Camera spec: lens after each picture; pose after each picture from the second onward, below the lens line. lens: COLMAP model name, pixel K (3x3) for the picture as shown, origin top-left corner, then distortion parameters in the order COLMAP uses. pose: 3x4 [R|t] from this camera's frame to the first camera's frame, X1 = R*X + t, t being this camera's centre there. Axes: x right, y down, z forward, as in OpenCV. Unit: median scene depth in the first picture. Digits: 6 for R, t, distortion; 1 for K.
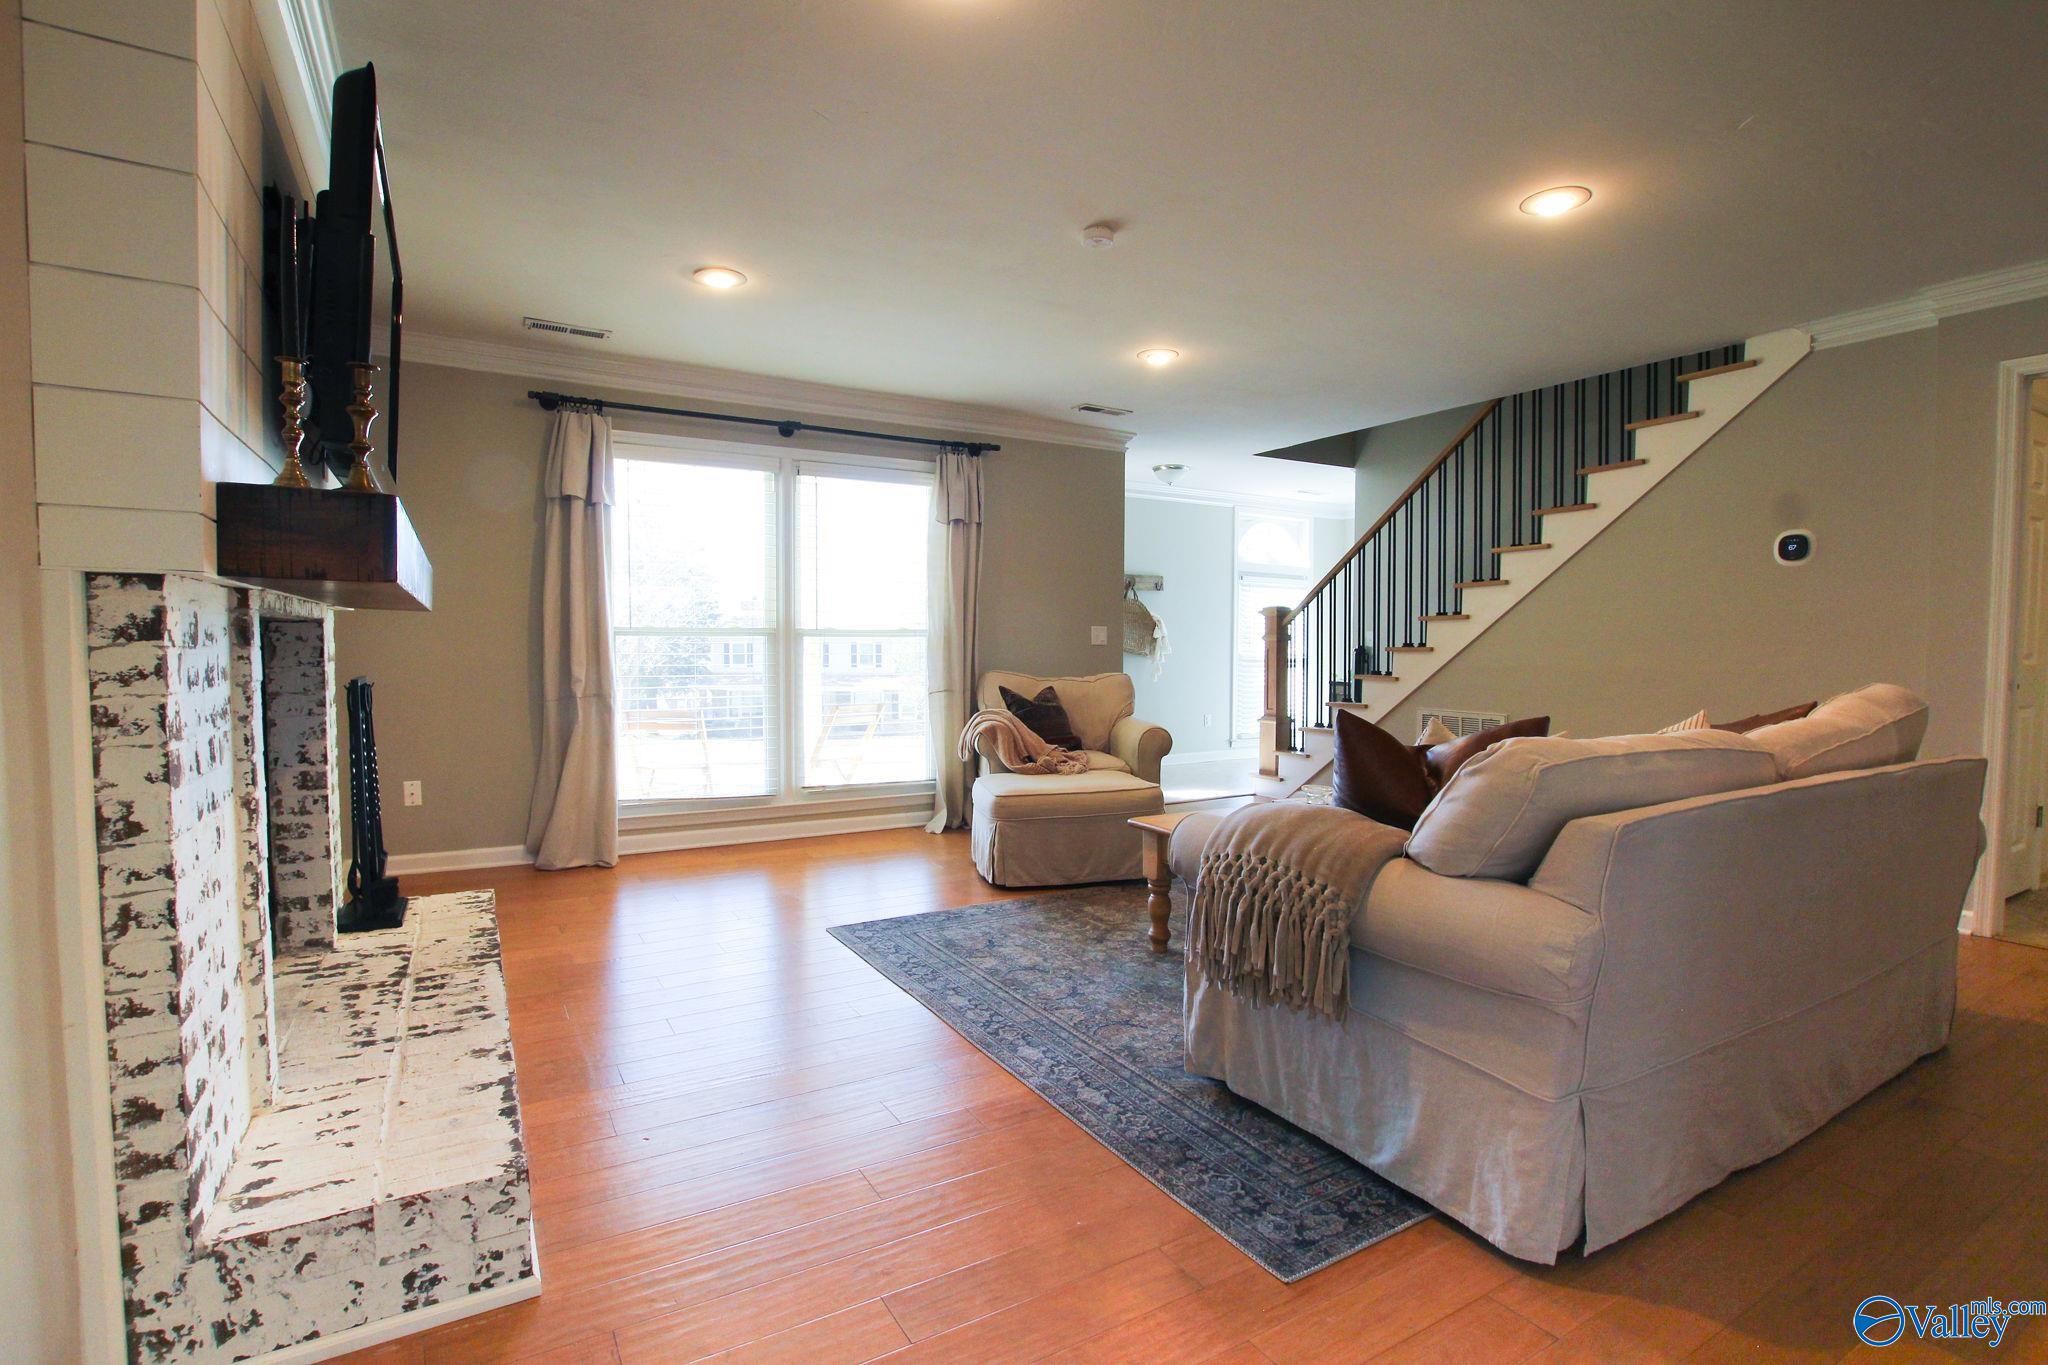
lens RADIAL K [[963.6, 0, 1026.6], [0, 963.6, 684.3], [0, 0, 1]] dist [-0.033727, 0.005094]
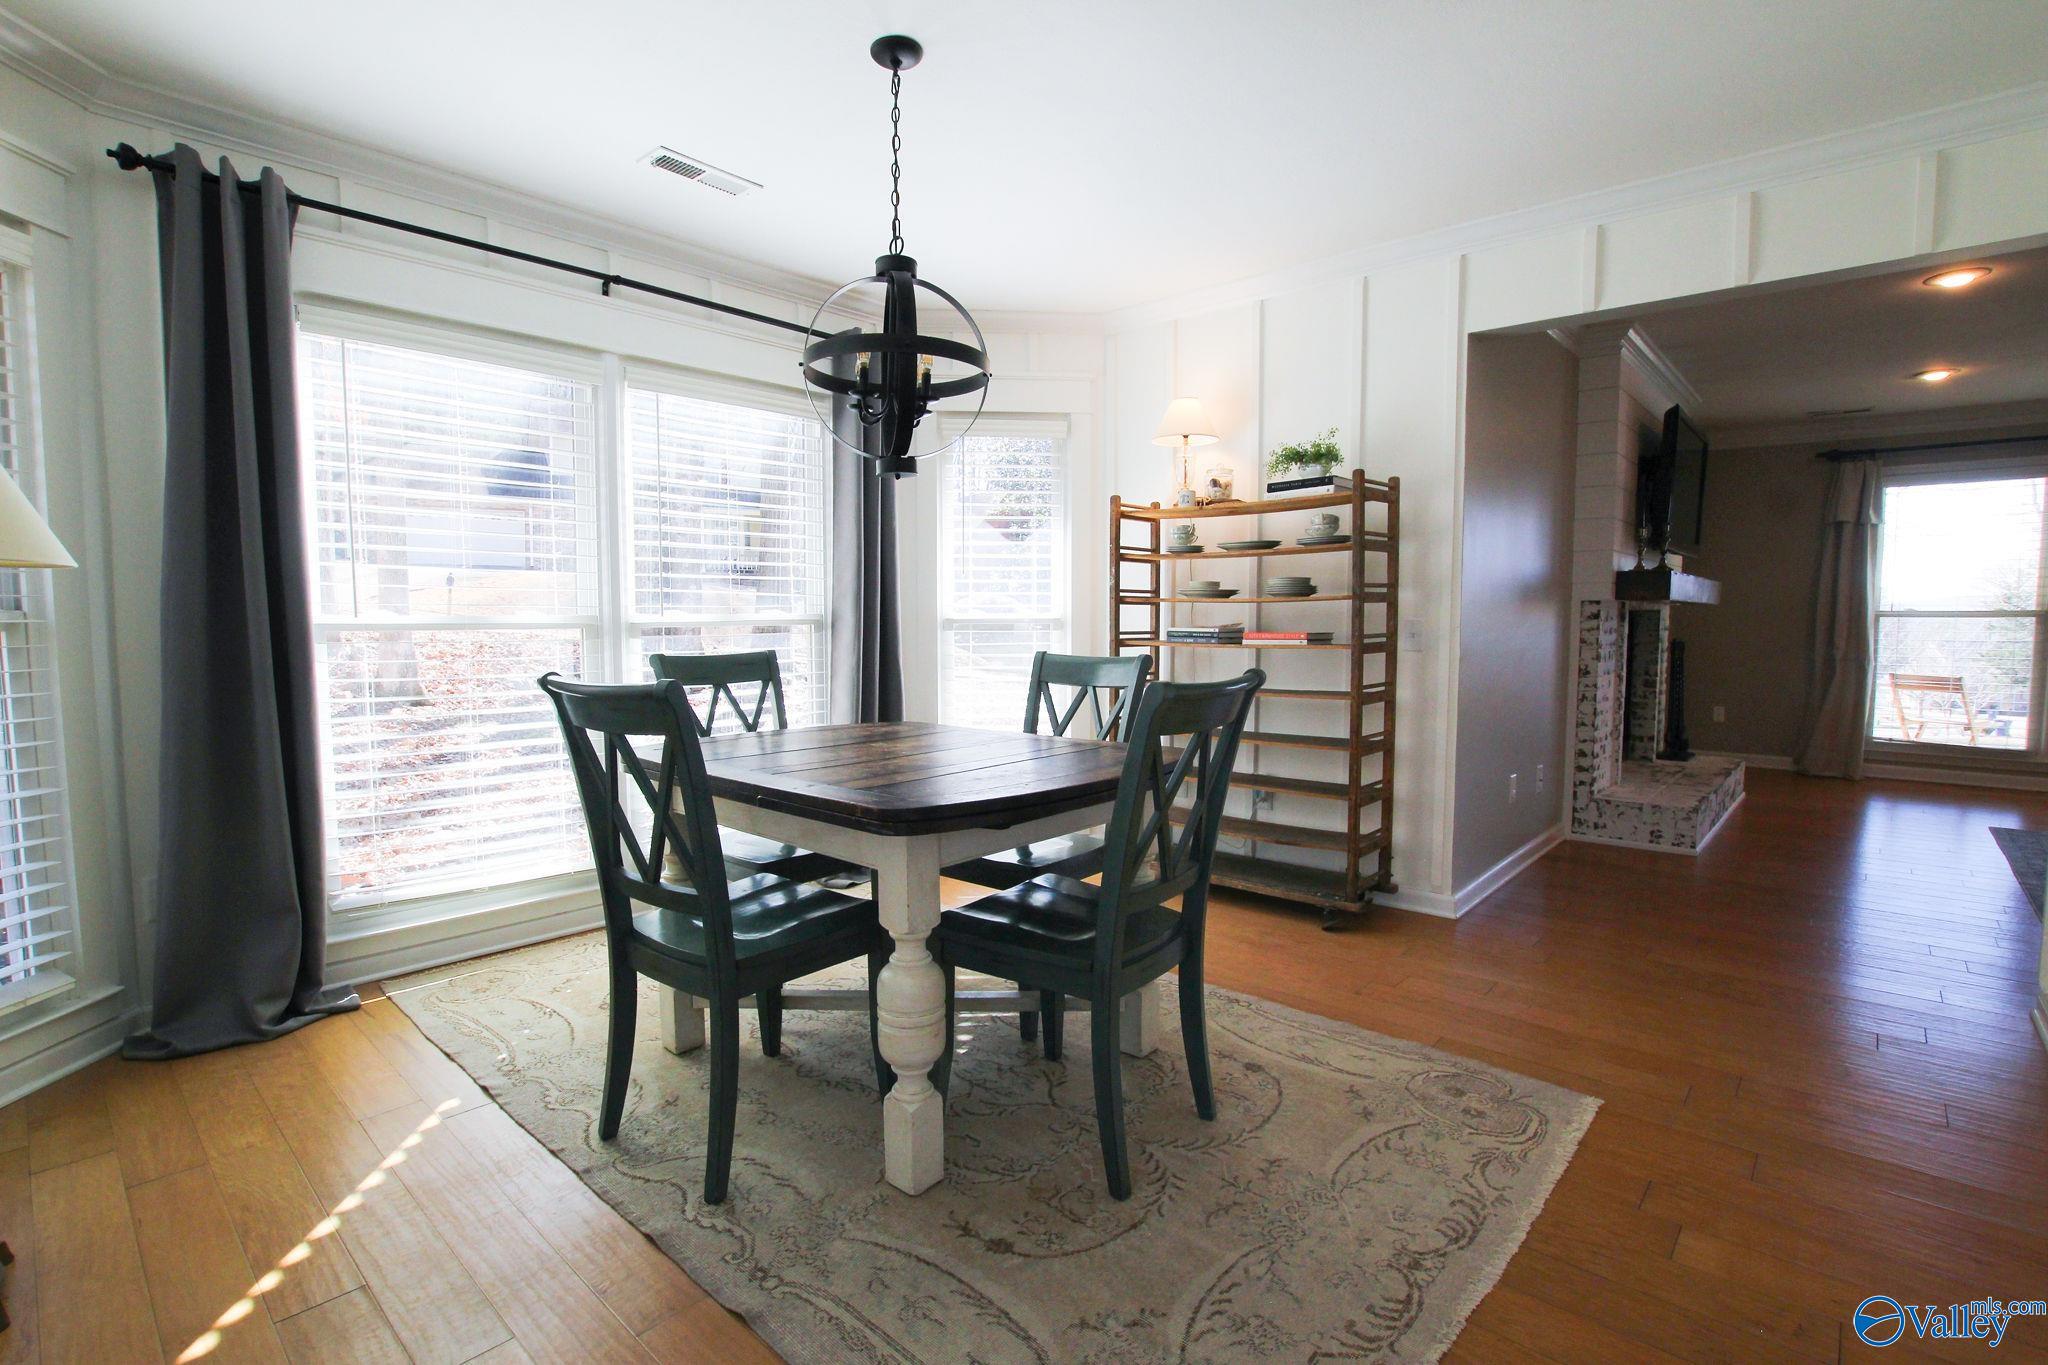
lens RADIAL K [[963.6, 0, 1011.6], [0, 963.6, 691.1], [0, 0, 1]] dist [-0.033727, 0.005094]
pose [[0.286436, 0.069312, -0.955589, 1.516516], [-0.042769, 0.997311, 0.059518, 0.083475], [0.957144, 0.023821, 0.288630, -1.722407]]
